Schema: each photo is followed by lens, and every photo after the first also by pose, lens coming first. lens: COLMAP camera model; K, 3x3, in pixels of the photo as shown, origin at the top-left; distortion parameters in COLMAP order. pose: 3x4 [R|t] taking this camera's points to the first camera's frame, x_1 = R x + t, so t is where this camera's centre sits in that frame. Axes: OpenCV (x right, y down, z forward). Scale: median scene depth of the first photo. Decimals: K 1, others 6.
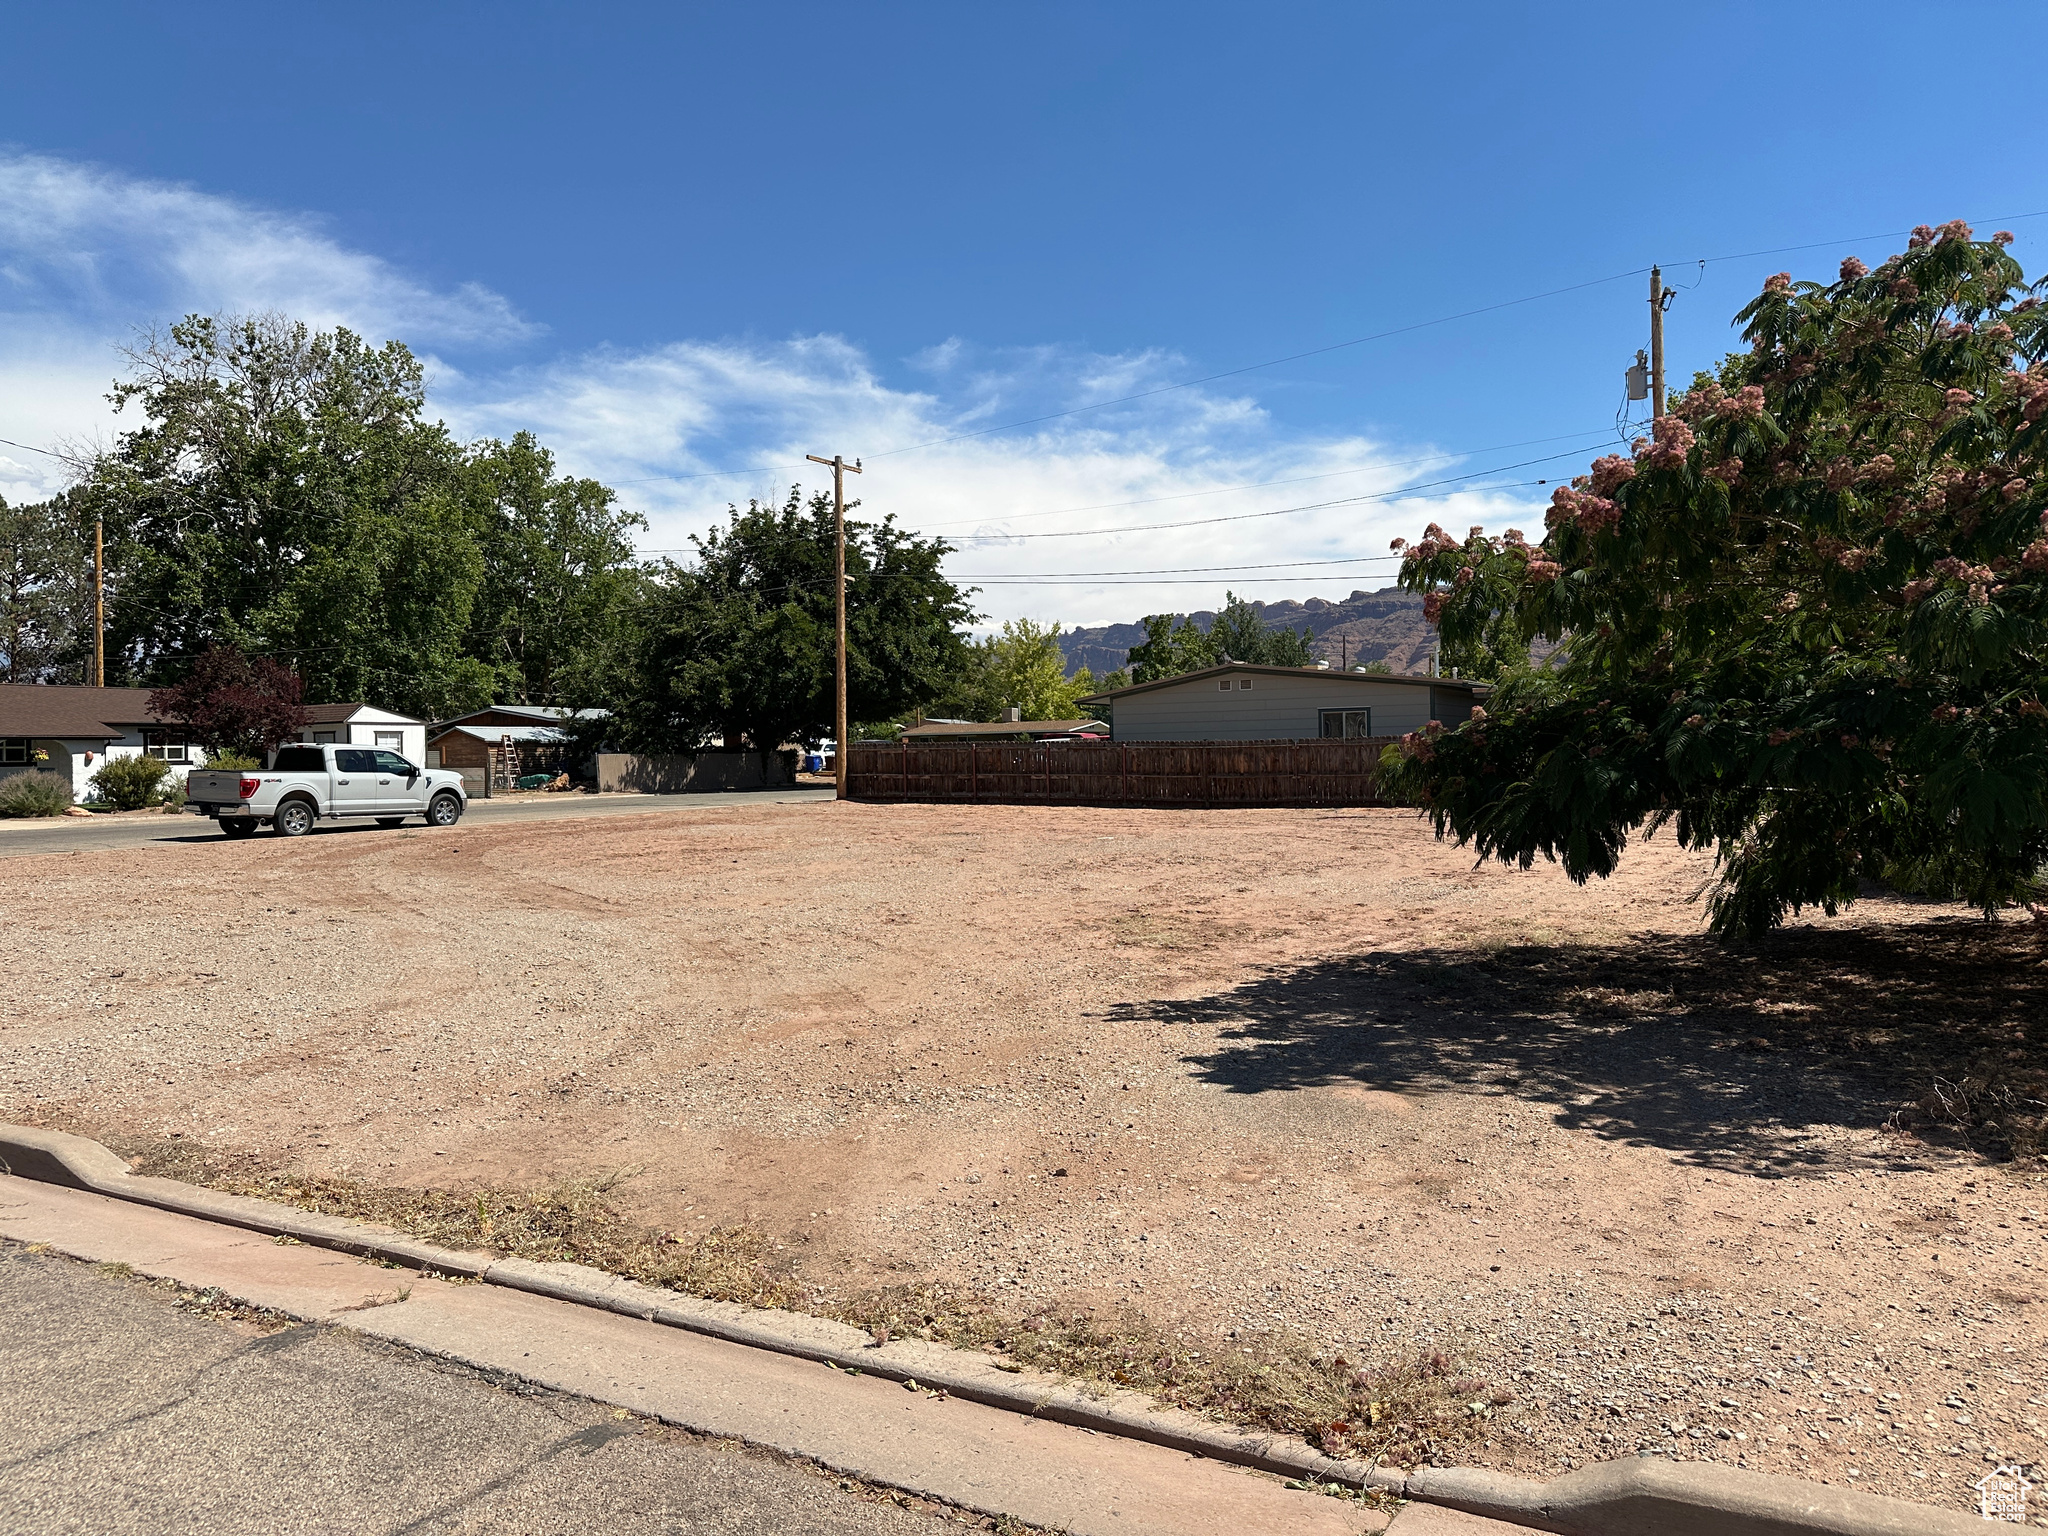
lens RADIAL K [[1431.0, 0, 1013.4], [0, 1431.0, 776.0], [0, 0, 1]] dist [0.135153, -0.195869]
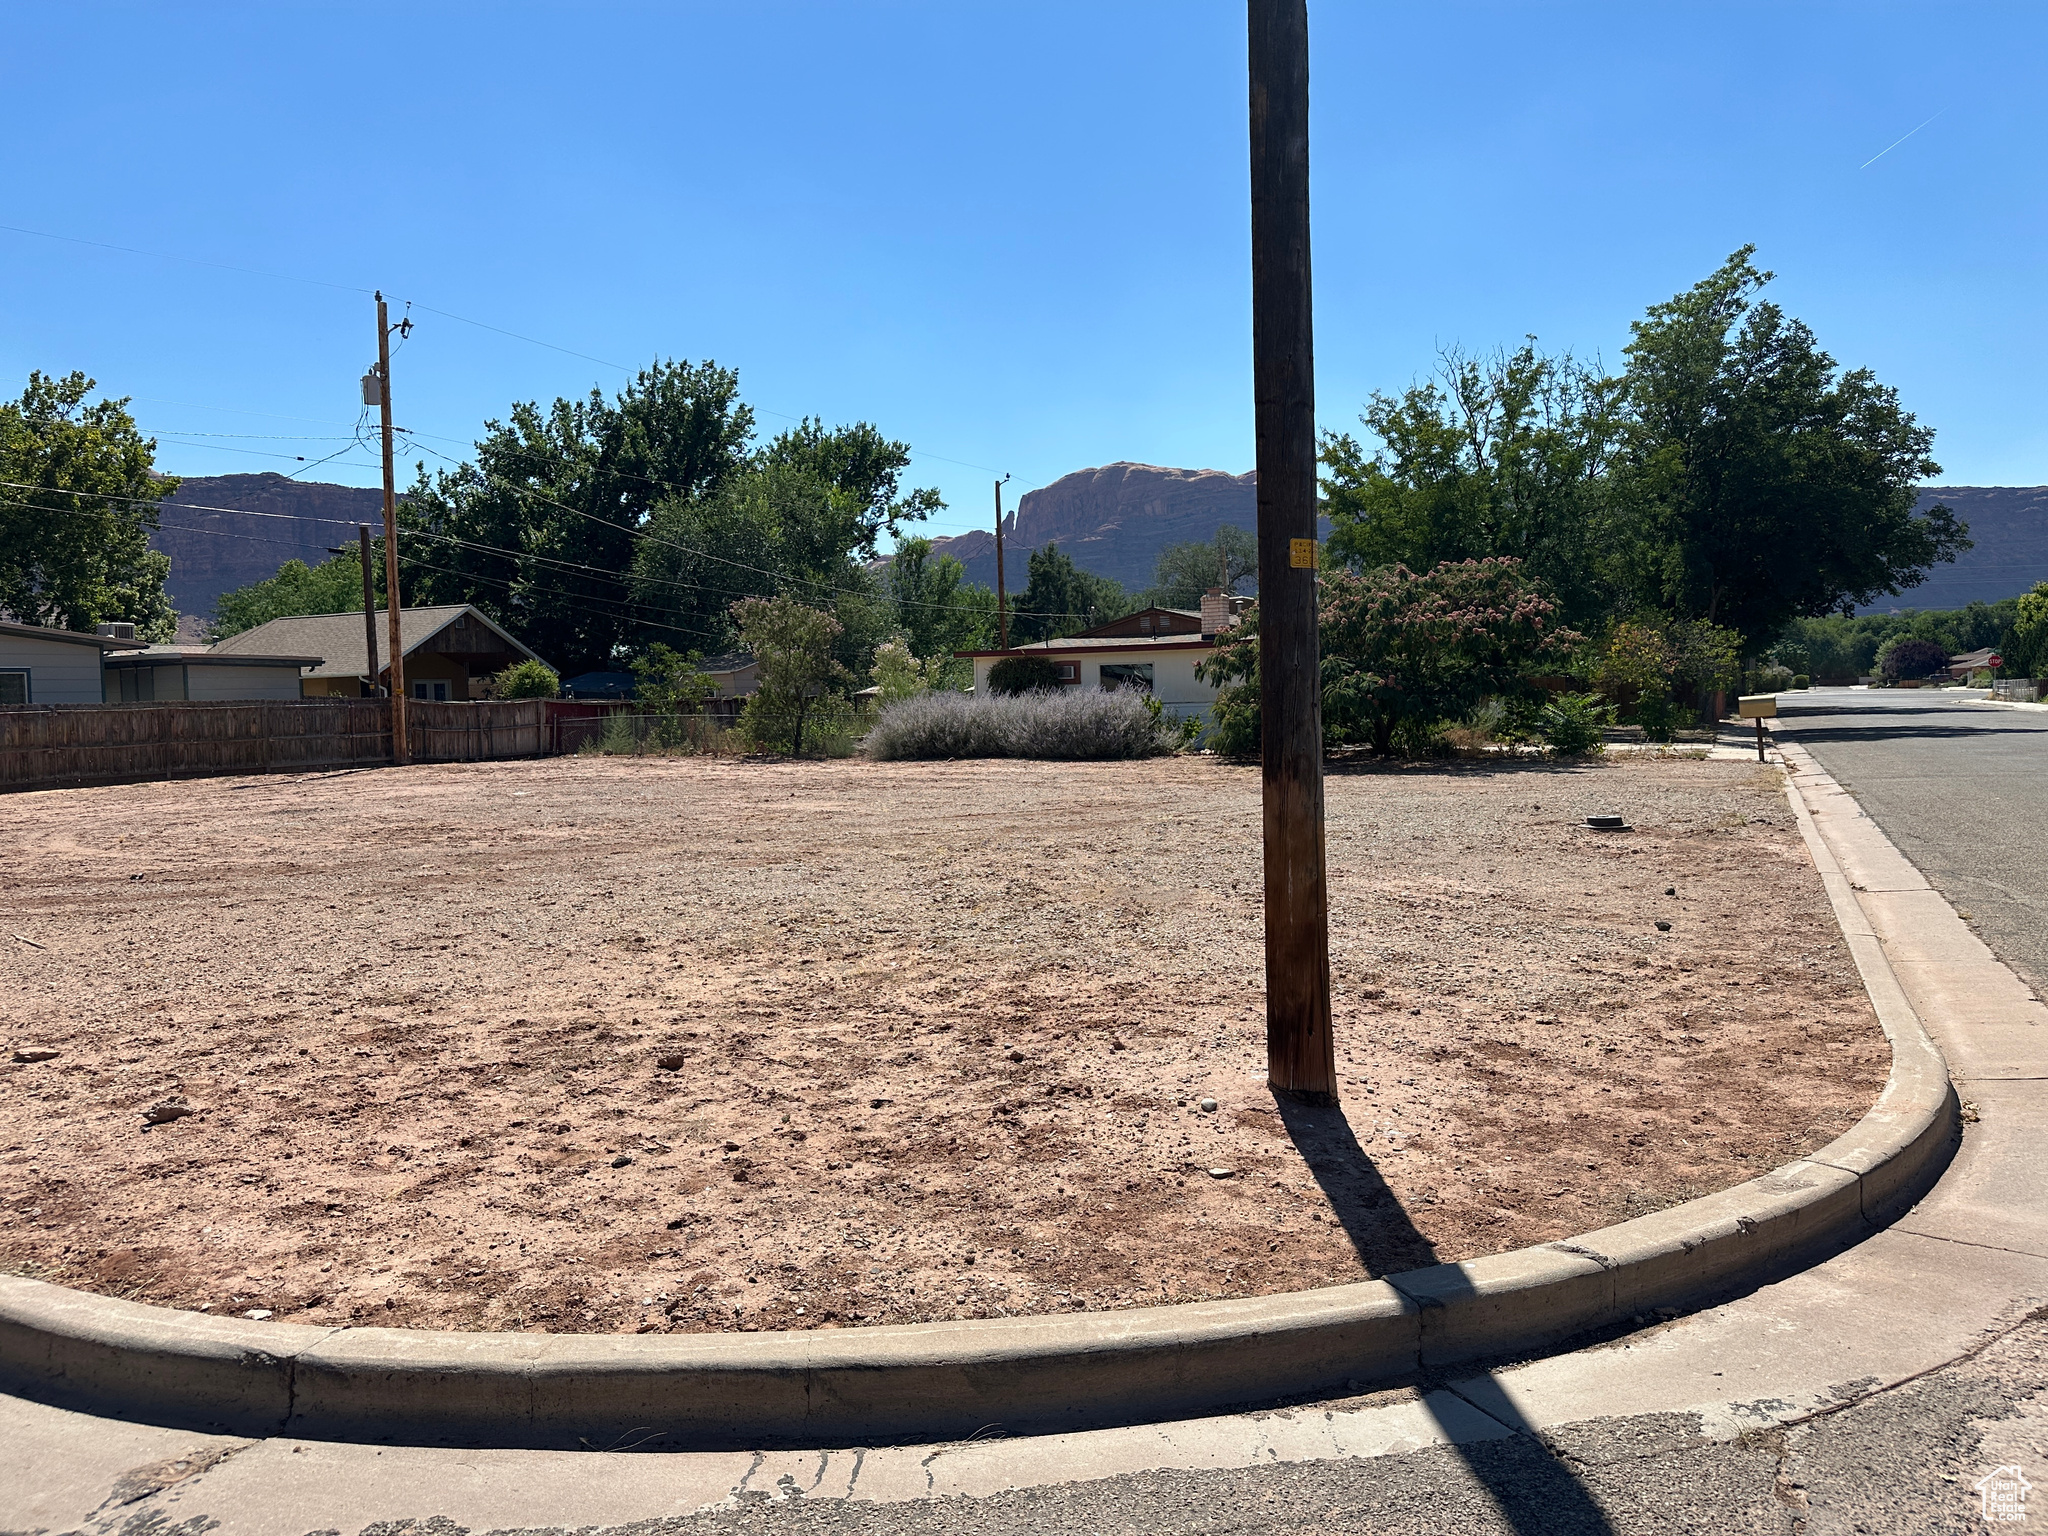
lens RADIAL K [[1416.8, 0, 1024.0], [0, 1416.8, 768.0], [0, 0, 1]] dist [0.106253, -0.165779]
pose [[-0.025291, -0.034426, 0.999087, -0.601087], [0.039140, 0.998606, 0.035401, 0.002778], [-0.998914, 0.039999, -0.023909, 0.458872]]
